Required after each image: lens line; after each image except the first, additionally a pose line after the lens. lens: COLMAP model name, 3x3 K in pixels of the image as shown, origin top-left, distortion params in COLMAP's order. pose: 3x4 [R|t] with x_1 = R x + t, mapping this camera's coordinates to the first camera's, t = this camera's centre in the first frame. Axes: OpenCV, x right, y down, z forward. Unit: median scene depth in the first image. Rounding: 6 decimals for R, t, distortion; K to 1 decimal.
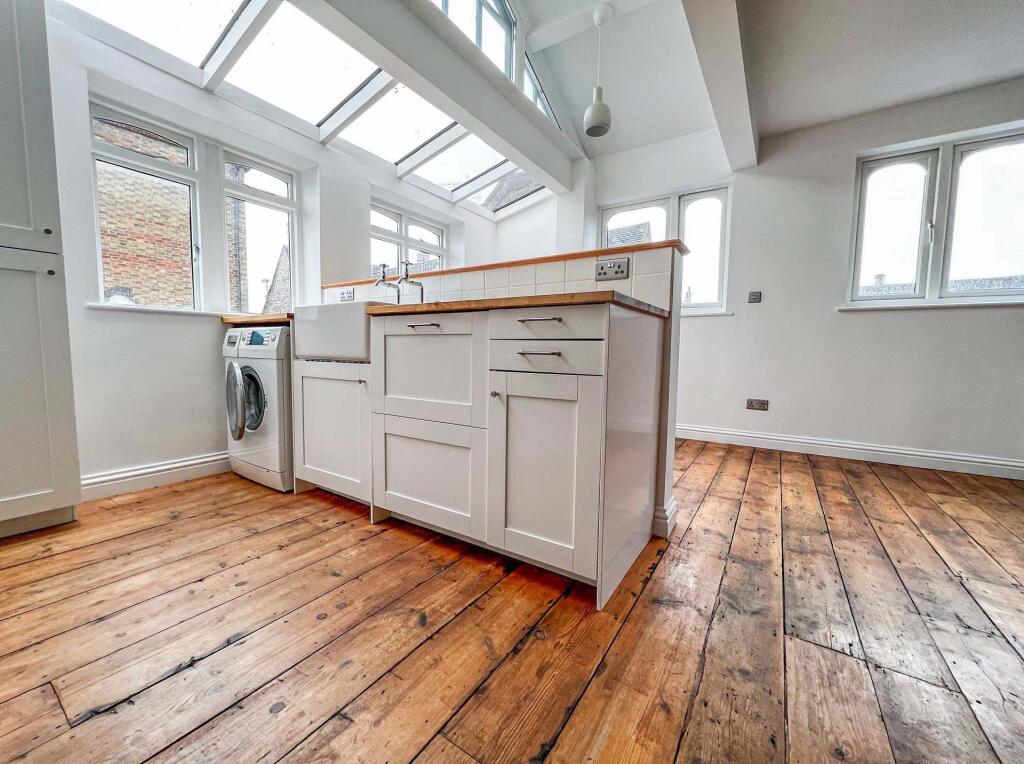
lens RADIAL K [[405.3, 0, 512.0], [0, 405.3, 382.0], [0, 0, 1]] dist [-0.000614, -0.000111]
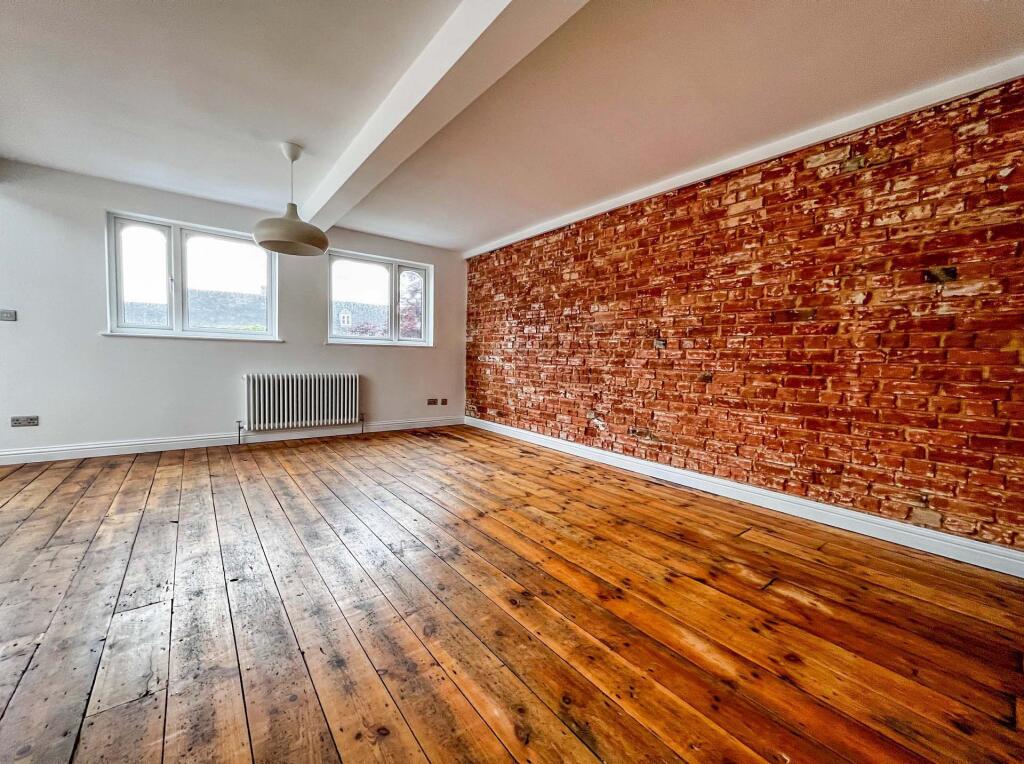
lens RADIAL K [[405.3, 0, 512.0], [0, 405.3, 382.0], [0, 0, 1]] dist [-0.000614, -0.000111]
pose [[0.317075, -0.058963, 0.946566, 0.046102], [0.051218, 0.997674, 0.044990, -0.031054], [-0.947017, 0.034216, 0.319357, -0.585443]]
